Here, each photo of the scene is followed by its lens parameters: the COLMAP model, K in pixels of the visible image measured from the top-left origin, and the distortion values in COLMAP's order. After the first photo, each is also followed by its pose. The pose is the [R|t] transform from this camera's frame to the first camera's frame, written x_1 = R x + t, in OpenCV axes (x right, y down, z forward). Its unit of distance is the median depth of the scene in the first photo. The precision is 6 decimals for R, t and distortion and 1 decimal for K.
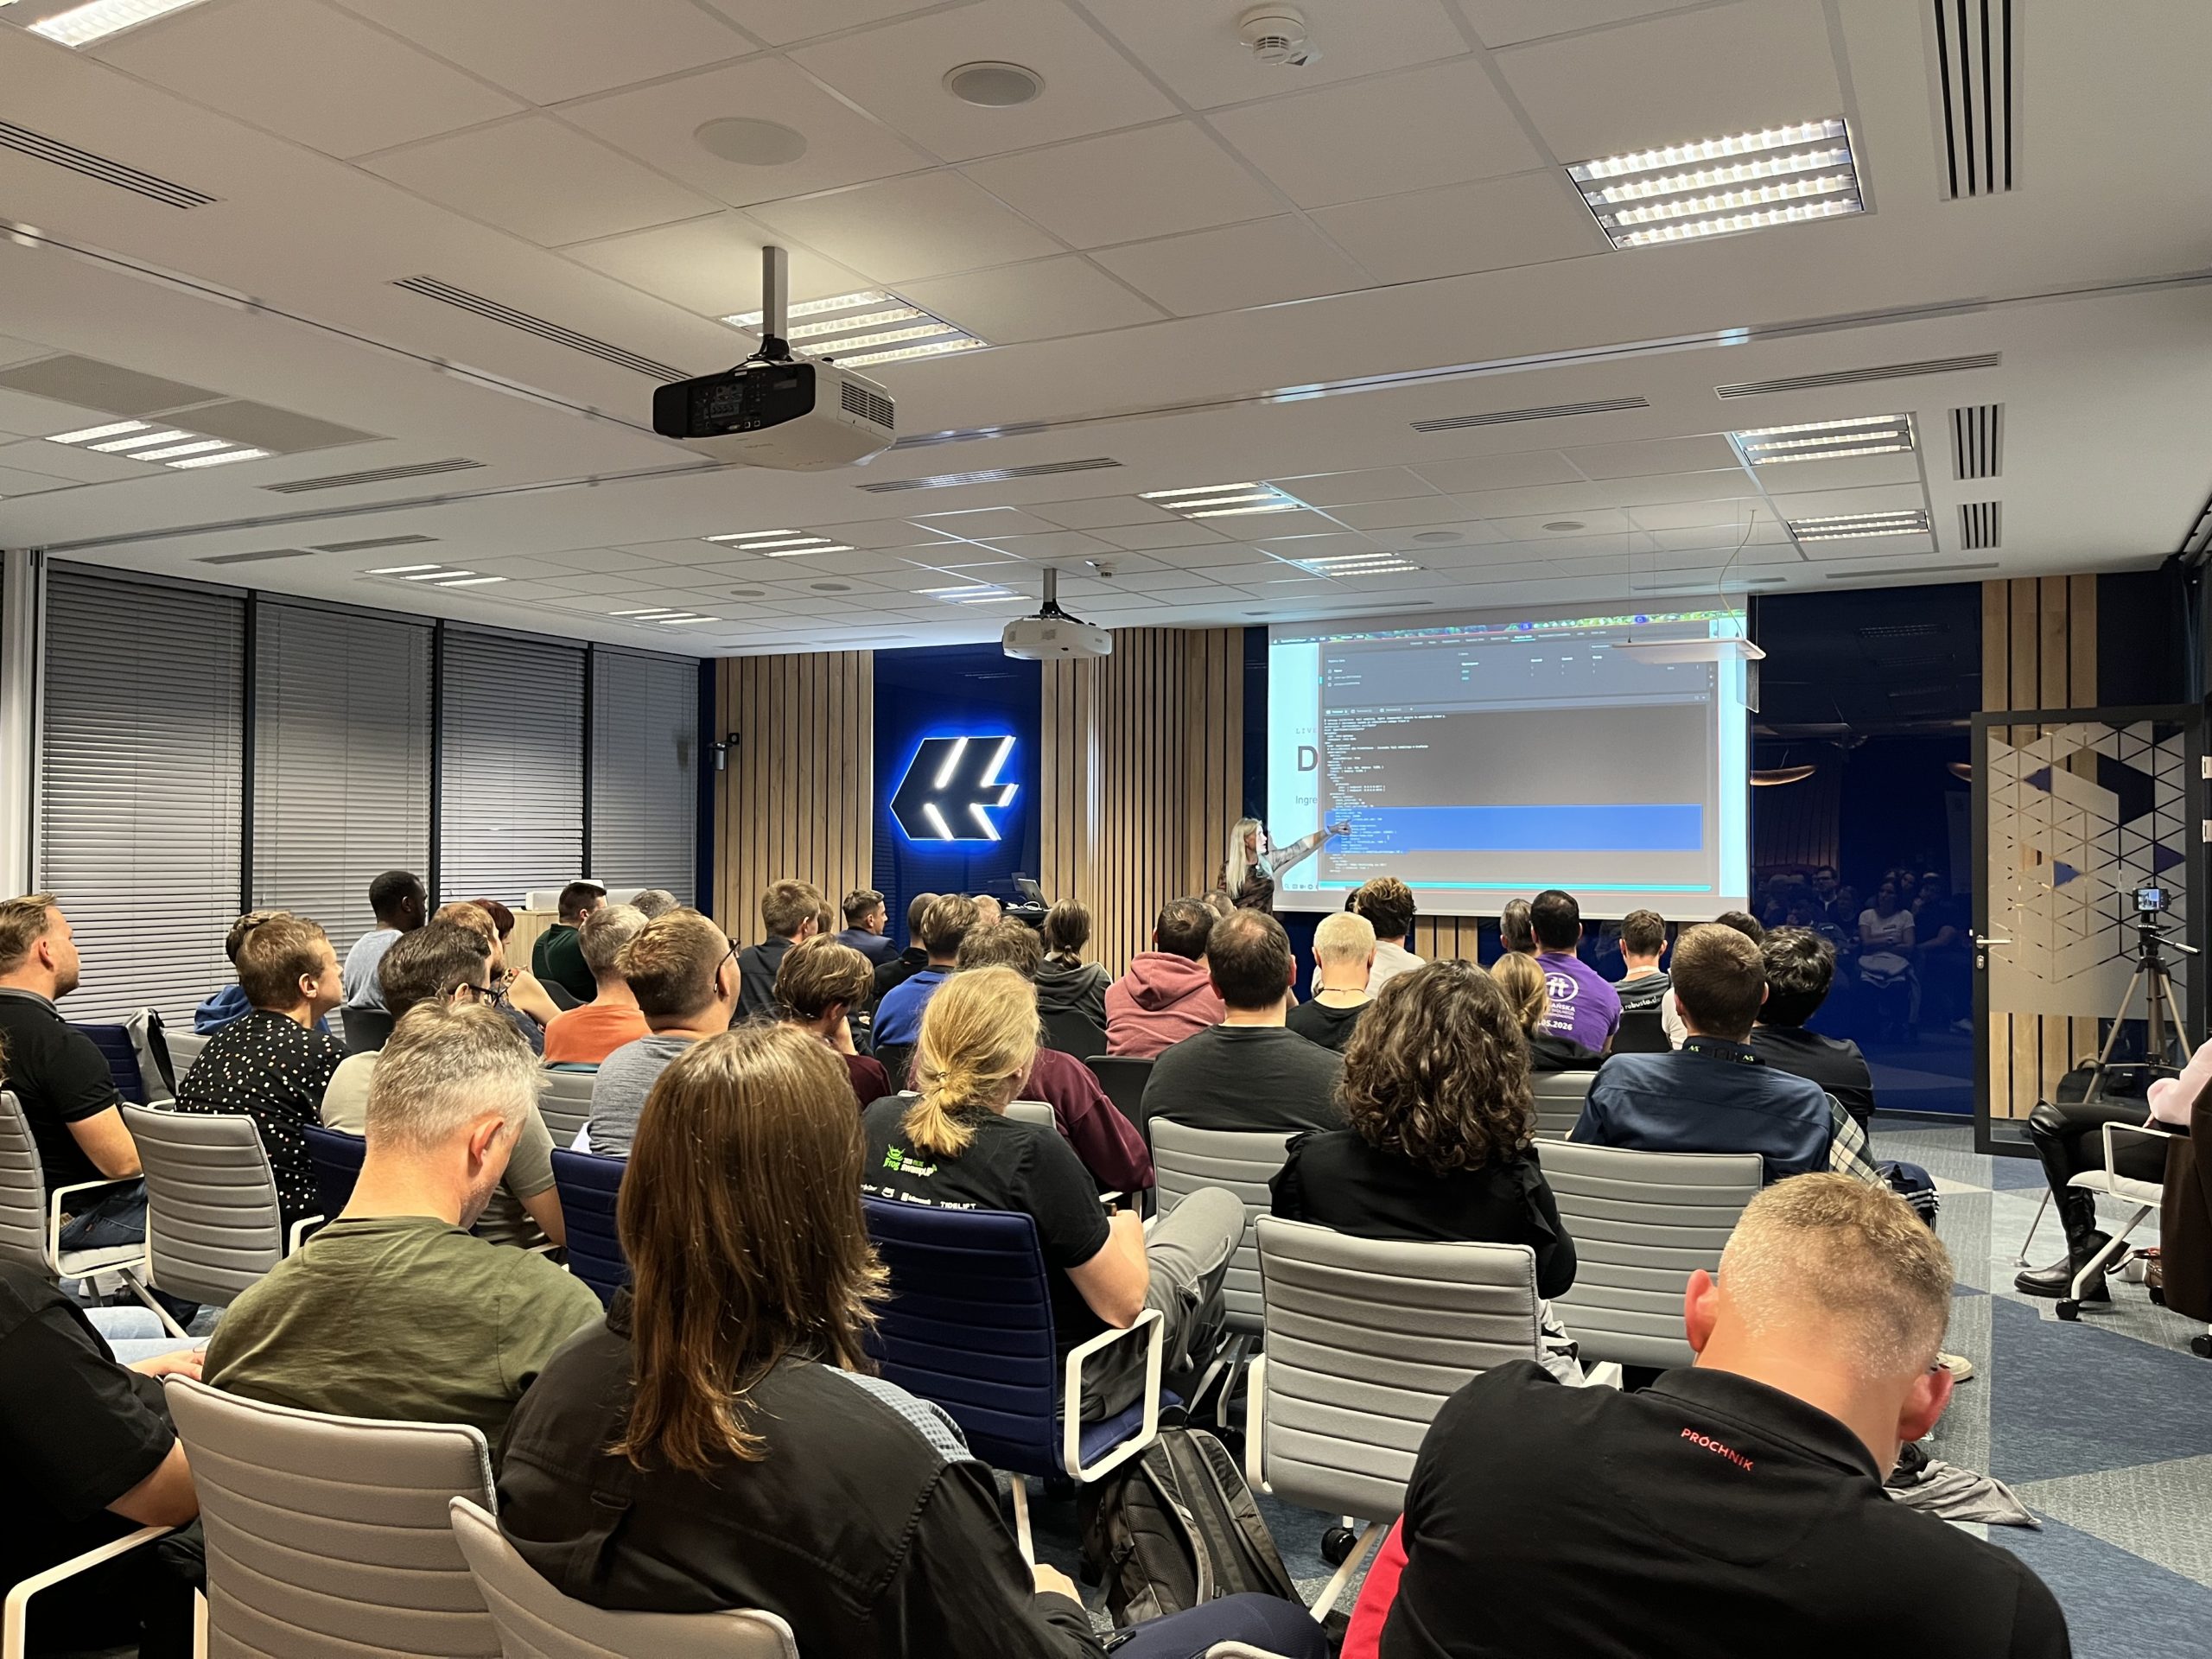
lens RADIAL K [[1649.5, 0, 1107.5], [0, 1649.5, 800.9], [0, 0, 1]] dist [-0.011694, -0.003609]
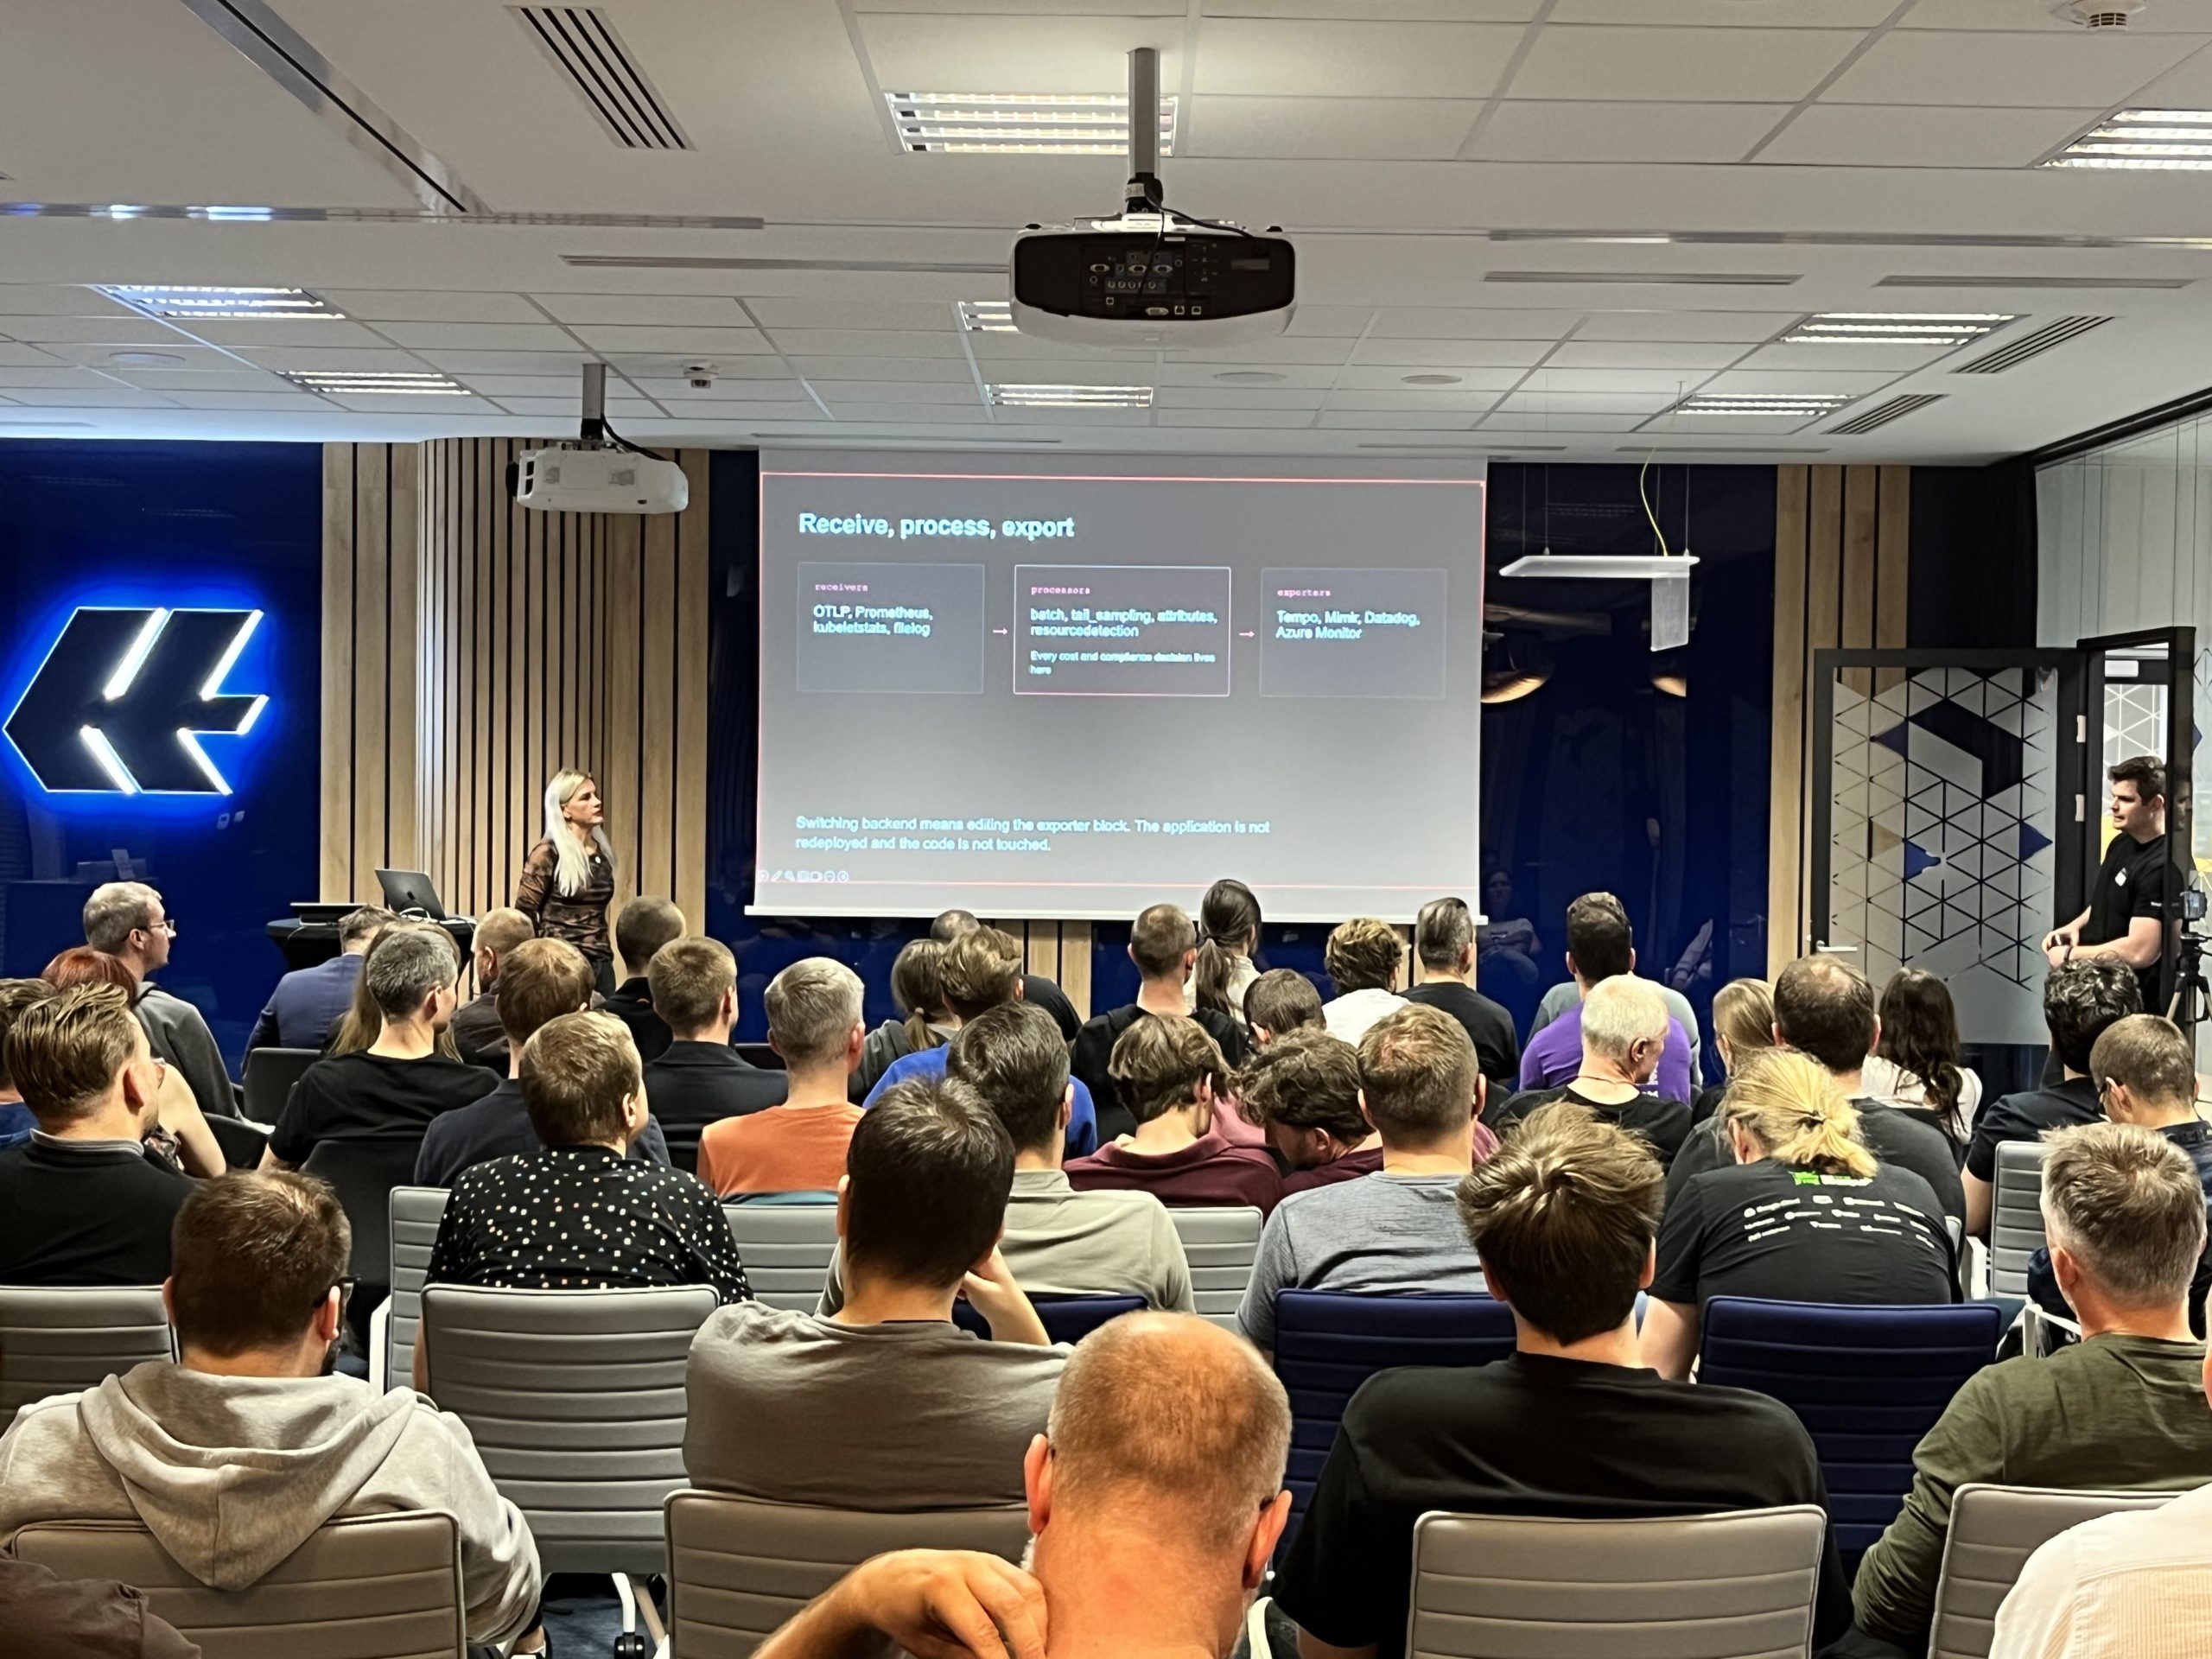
lens RADIAL K [[3069.6, 0, 1106.0], [0, 3069.6, 829.5], [0, 0, 1]] dist [0.084476, -0.019003]
pose [[0.880019, -0.001785, 0.474935, -0.329568], [-0.022617, 0.998701, 0.045661, -0.020817], [-0.474400, -0.050924, 0.878835, -0.076884]]
